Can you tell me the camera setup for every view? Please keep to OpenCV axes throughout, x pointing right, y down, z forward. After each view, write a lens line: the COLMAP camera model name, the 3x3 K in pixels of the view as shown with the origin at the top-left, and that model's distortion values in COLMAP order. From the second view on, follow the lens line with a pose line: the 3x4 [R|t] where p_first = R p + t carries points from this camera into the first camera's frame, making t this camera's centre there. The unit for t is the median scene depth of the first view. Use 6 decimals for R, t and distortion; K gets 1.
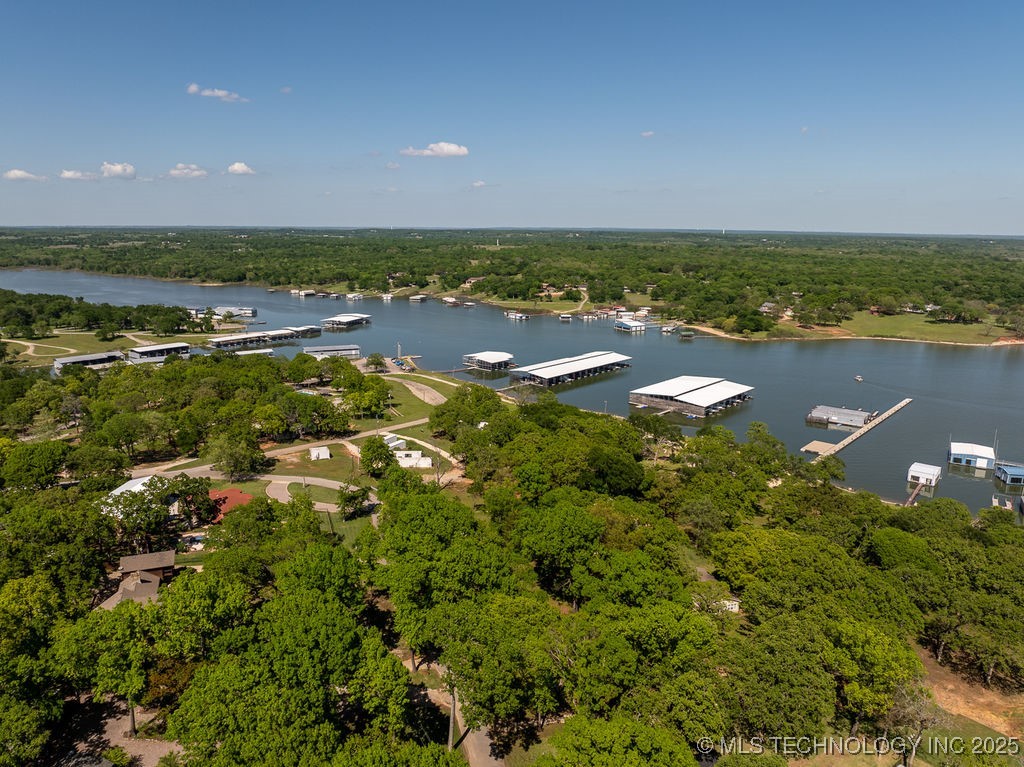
lens RADIAL K [[718.2, 0, 512.0], [0, 718.2, 383.5], [0, 0, 1]] dist [-0.037296, -0.004160]
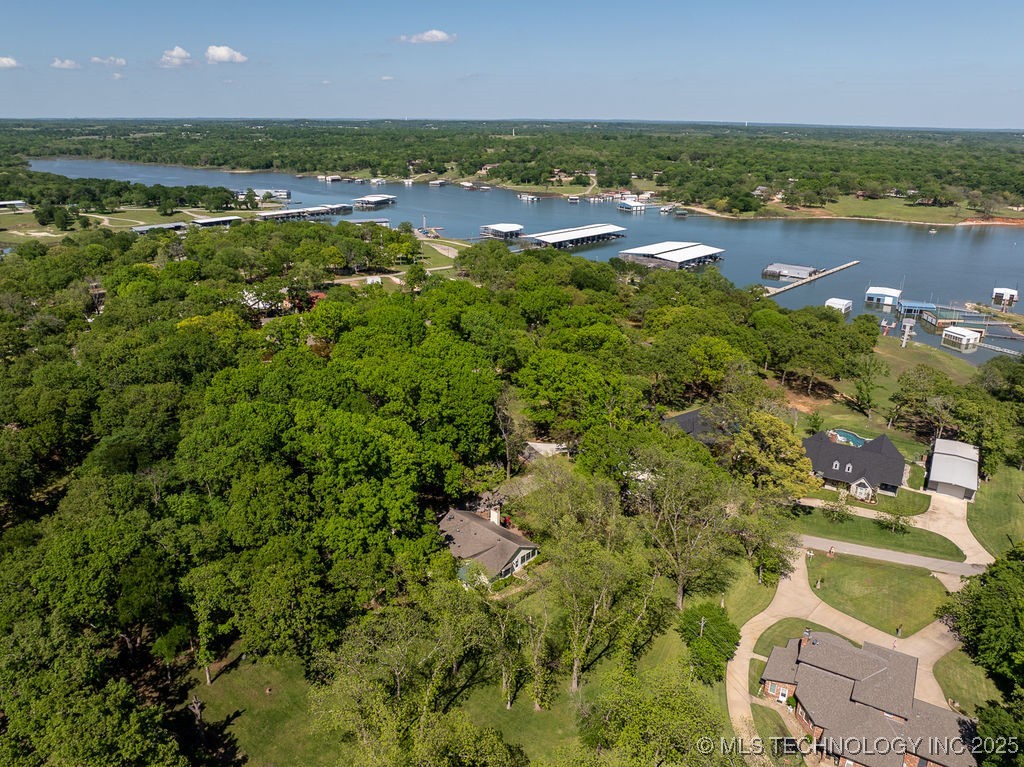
lens RADIAL K [[718.2, 0, 512.0], [0, 718.2, 383.5], [0, 0, 1]] dist [-0.037296, -0.004160]
pose [[0.999734, 0.008758, -0.021350, 0.006907], [-0.005692, 0.990183, 0.139659, 0.033772], [0.022364, -0.139501, 0.989969, -0.117744]]
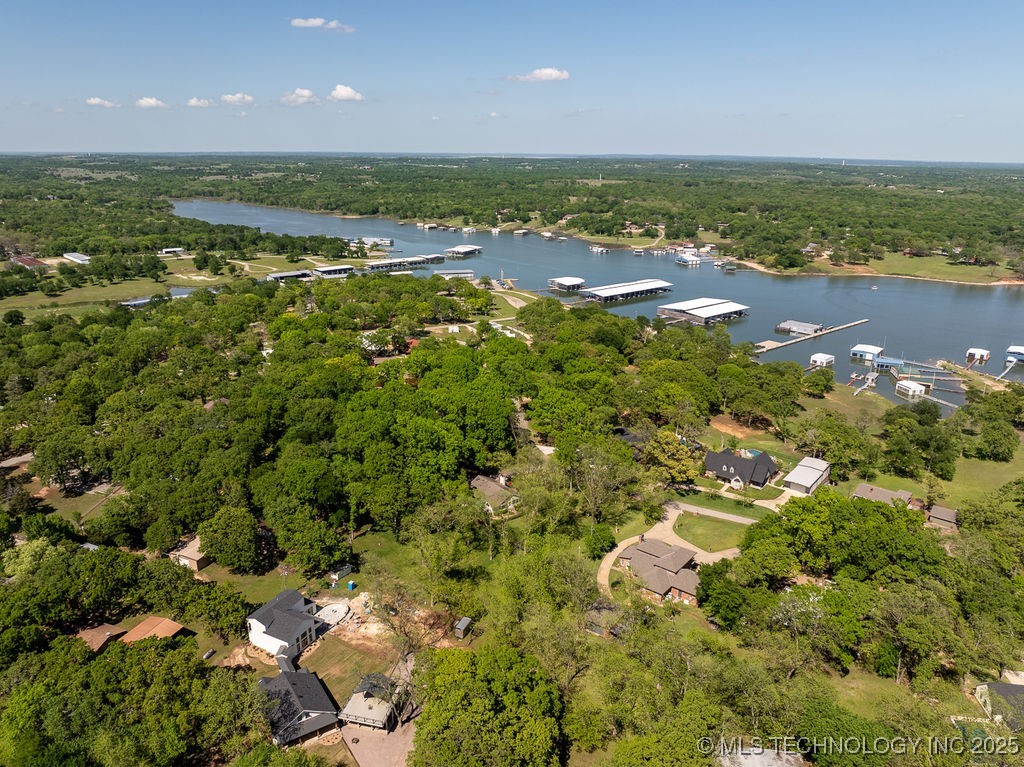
lens RADIAL K [[718.2, 0, 512.0], [0, 718.2, 383.5], [0, 0, 1]] dist [-0.037296, -0.004160]
pose [[0.988544, 0.047009, -0.143426, 0.047166], [-0.032826, 0.994476, 0.099697, 0.016526], [0.147321, -0.093847, 0.984627, -0.256079]]
